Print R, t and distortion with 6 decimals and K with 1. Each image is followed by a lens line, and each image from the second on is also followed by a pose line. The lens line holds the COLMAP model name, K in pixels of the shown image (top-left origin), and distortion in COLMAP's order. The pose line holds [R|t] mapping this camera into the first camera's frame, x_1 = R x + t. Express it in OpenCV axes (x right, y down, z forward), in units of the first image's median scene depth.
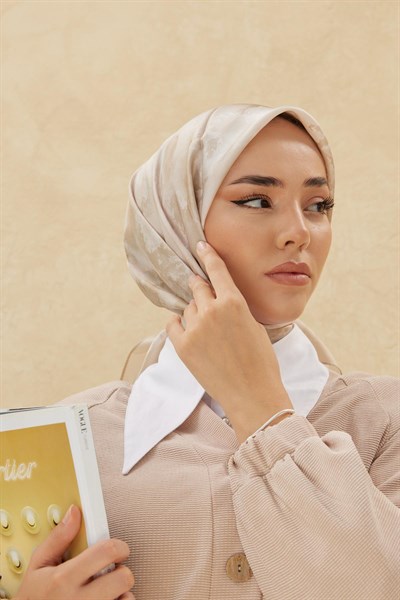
lens RADIAL K [[1184.7, 0, 200.0], [0, 1184.7, 300.0], [0, 0, 1]] dist [0.059415, 0.477819]
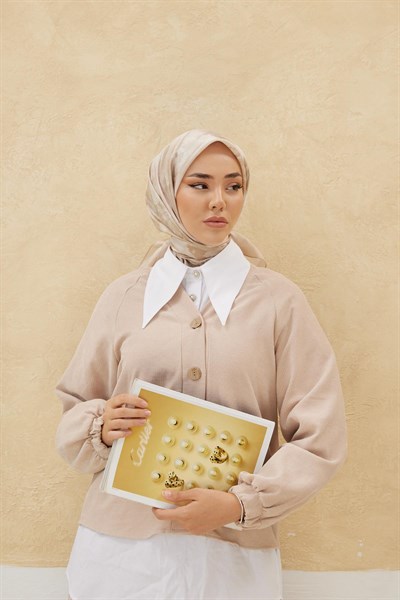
lens RADIAL K [[1184.7, 0, 200.0], [0, 1184.7, 300.0], [0, 0, 1]] dist [0.059415, 0.477819]
pose [[0.998859, -0.047737, -0.001394, 0.011112], [0.047214, 0.982686, 0.179163, -0.076422], [-0.007183, -0.179025, 0.983818, -0.344295]]
